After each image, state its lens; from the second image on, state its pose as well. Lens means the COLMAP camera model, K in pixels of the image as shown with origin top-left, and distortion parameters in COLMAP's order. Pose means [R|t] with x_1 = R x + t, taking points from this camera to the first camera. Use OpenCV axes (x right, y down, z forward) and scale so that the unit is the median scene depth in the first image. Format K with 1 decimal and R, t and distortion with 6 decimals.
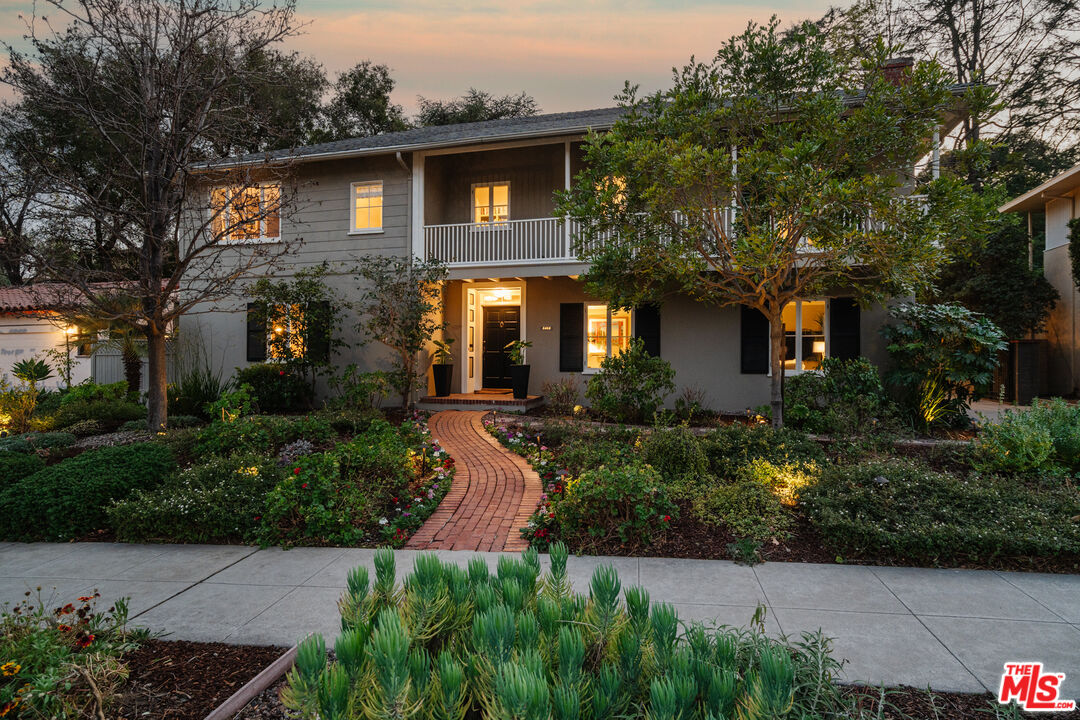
lens RADIAL K [[592.0, 0, 541.5], [0, 592.0, 335.4], [0, 0, 1]] dist [0.006929, 0.000528]
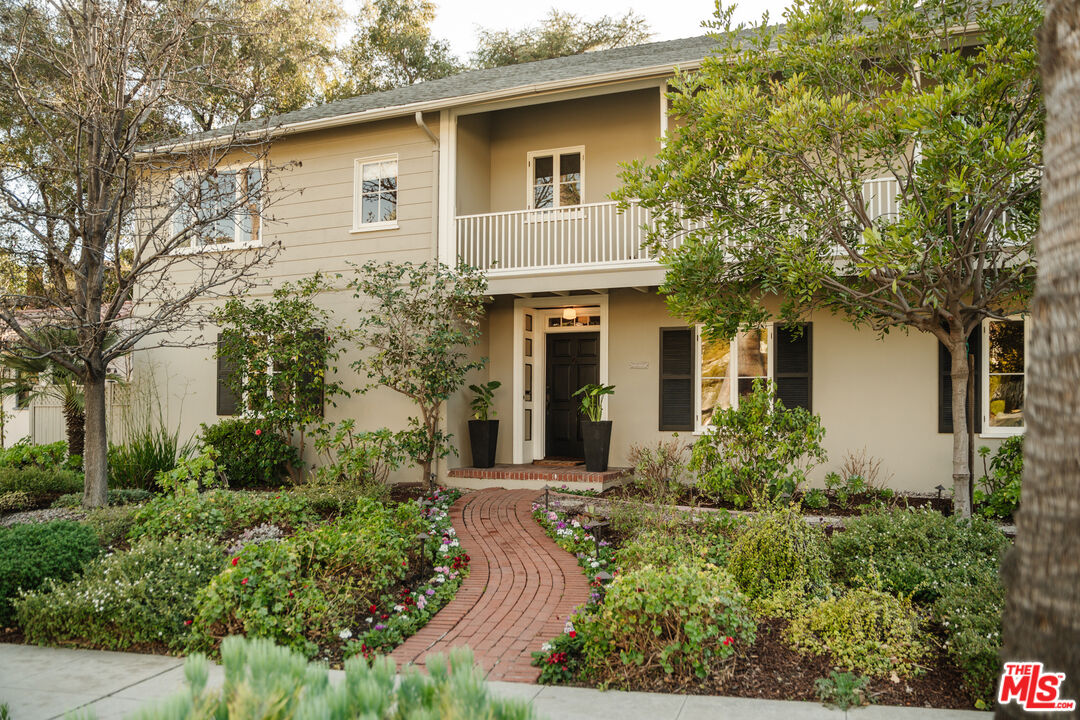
lens RADIAL K [[921.4, 0, 540.0], [0, 921.4, 360.0], [0, 0, 1]] dist [-0.111647, 0.089994]
pose [[0.989214, -0.010060, -0.146132, 0.057246], [0.007309, 0.999786, -0.019349, 0.001121], [0.146295, 0.018073, 0.989076, -0.029294]]
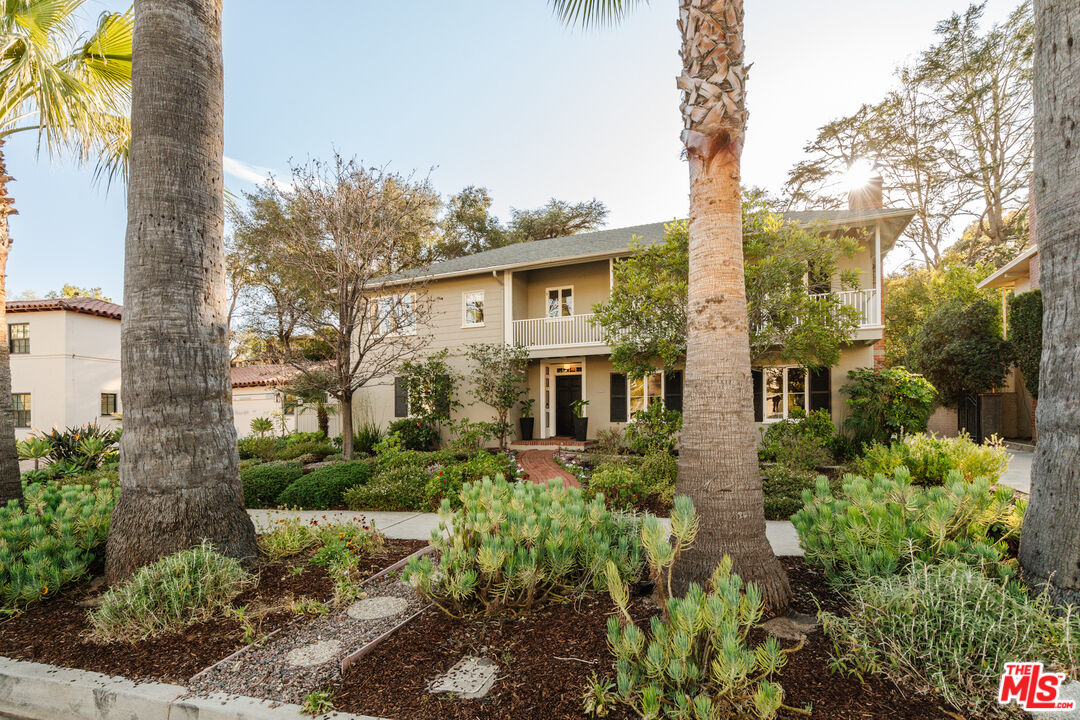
lens RADIAL K [[511.0, 0, 544.9], [0, 511.0, 382.7], [0, 0, 1]] dist [0.000472, 0.000076]
pose [[0.989116, -0.020063, -0.145767, 0.063613], [0.016394, 0.999519, -0.026326, -0.002199], [0.146225, 0.023650, 0.988969, -0.231986]]
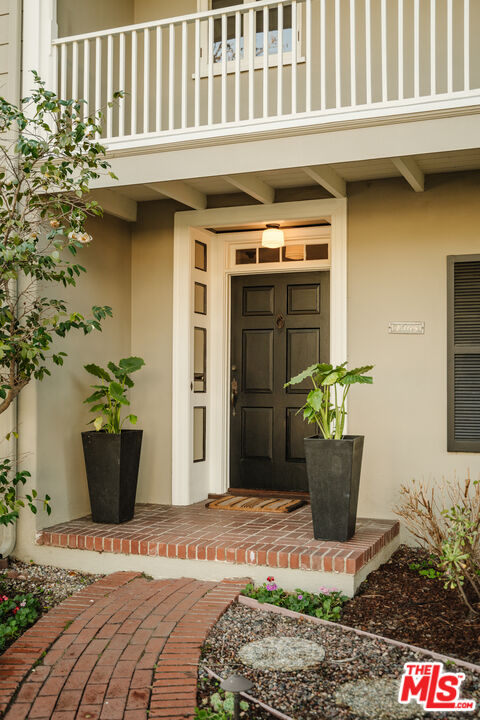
lens RADIAL K [[824.1, 0, 240.0], [0, 824.1, 360.0], [0, 0, 1]] dist [0.000533, 0.002613]
pose [[0.992115, -0.006143, -0.125184, -0.032333], [0.006482, 0.999976, 0.002298, 0.006308], [0.125167, -0.003091, 0.992131, 0.587041]]
